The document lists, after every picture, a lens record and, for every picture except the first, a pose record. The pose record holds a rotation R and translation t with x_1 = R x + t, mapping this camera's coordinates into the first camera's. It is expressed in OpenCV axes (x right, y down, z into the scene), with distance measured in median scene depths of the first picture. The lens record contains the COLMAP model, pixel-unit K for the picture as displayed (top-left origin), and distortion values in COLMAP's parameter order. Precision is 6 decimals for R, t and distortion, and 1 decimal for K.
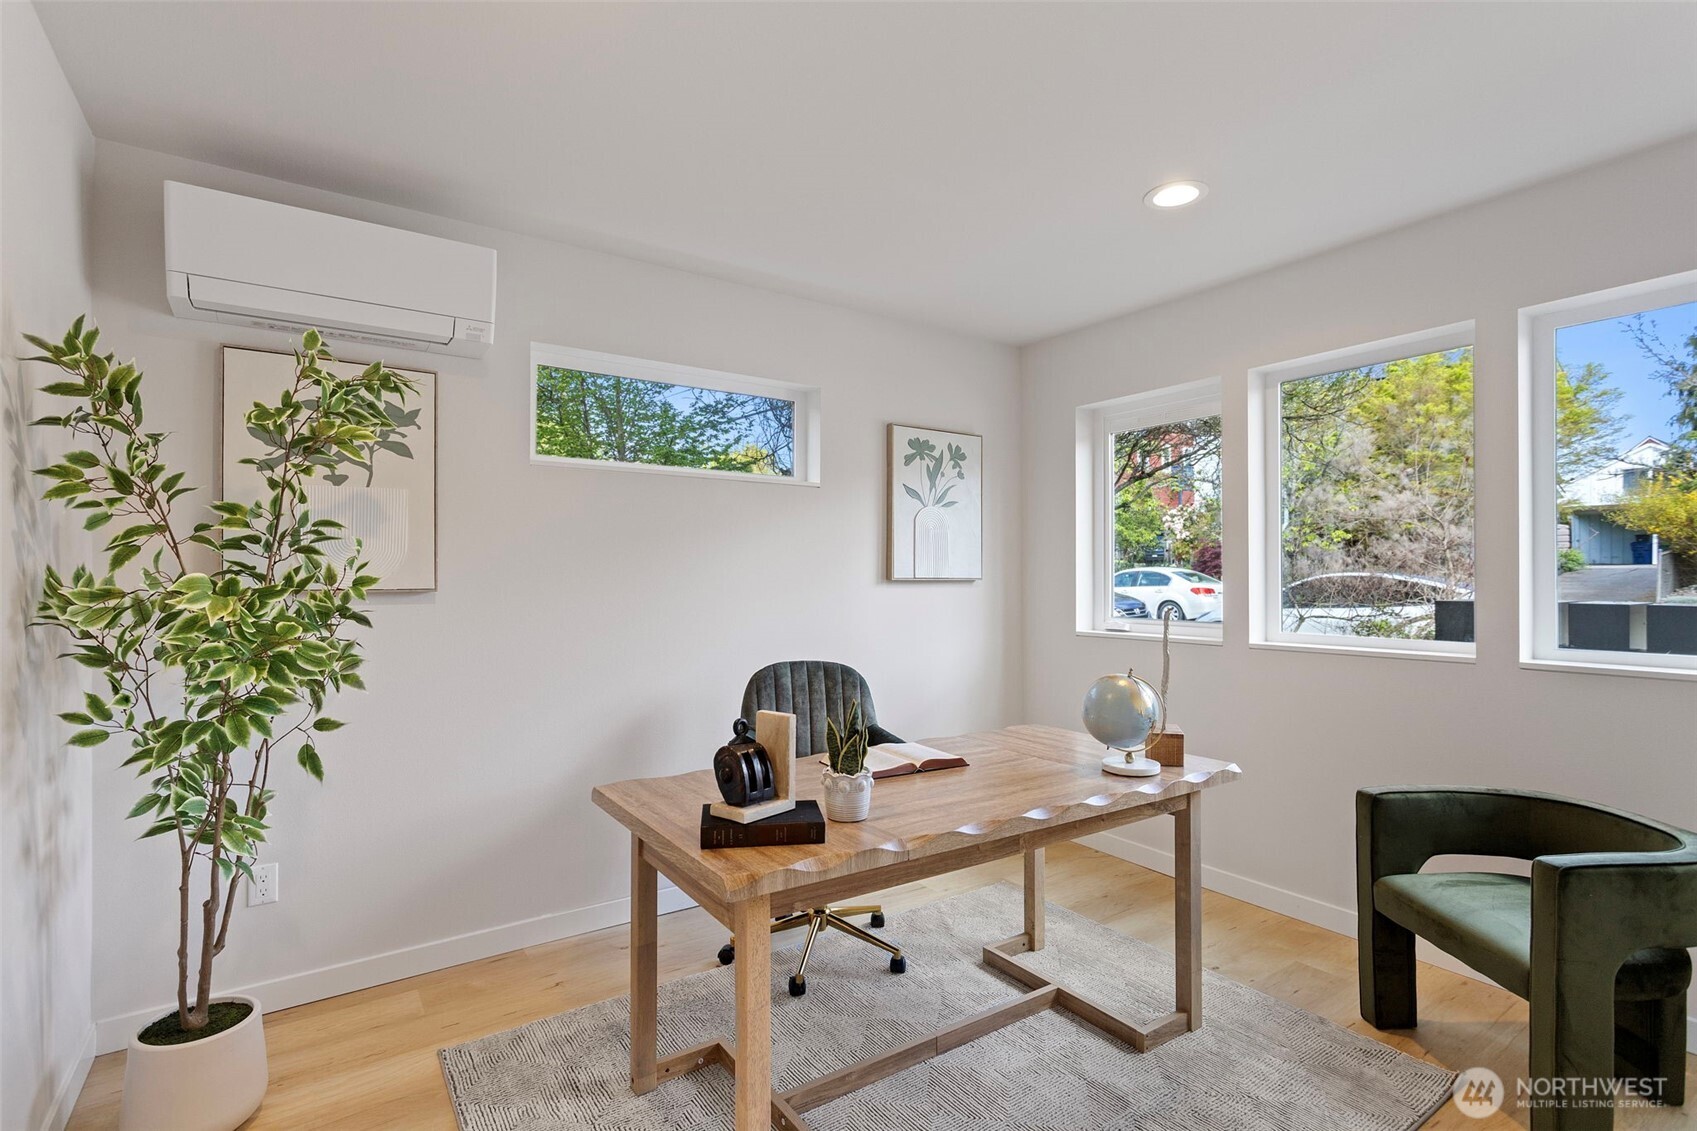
lens RADIAL K [[851.7, 0, 844.2], [0, 851.7, 571.9], [0, 0, 1]] dist [-0.002629, 0.001858]
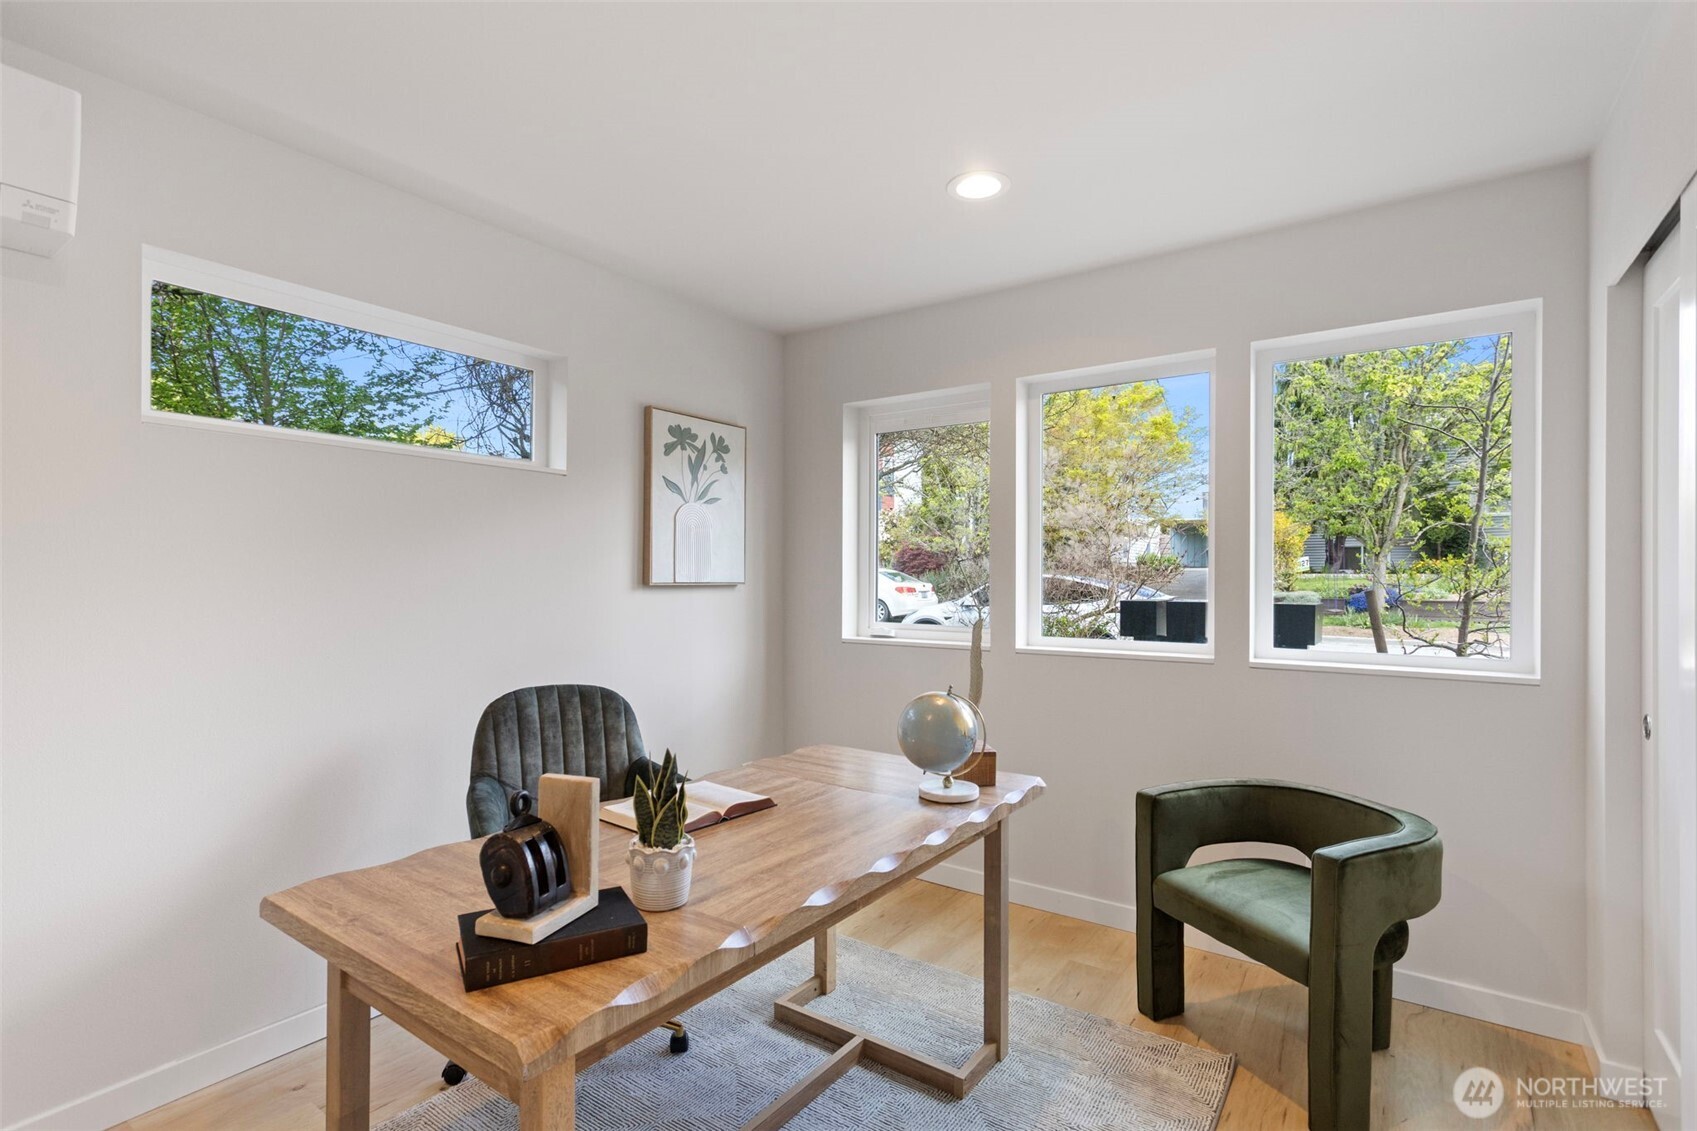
lens RADIAL K [[828.2, 0, 846.0], [0, 828.2, 573.7], [0, 0, 1]] dist [0.002239, 0.000727]
pose [[0.934288, 0.003891, 0.356499, -0.081077], [-0.006135, 0.999968, 0.005163, -0.010640], [-0.356467, -0.007011, 0.934282, 0.180344]]
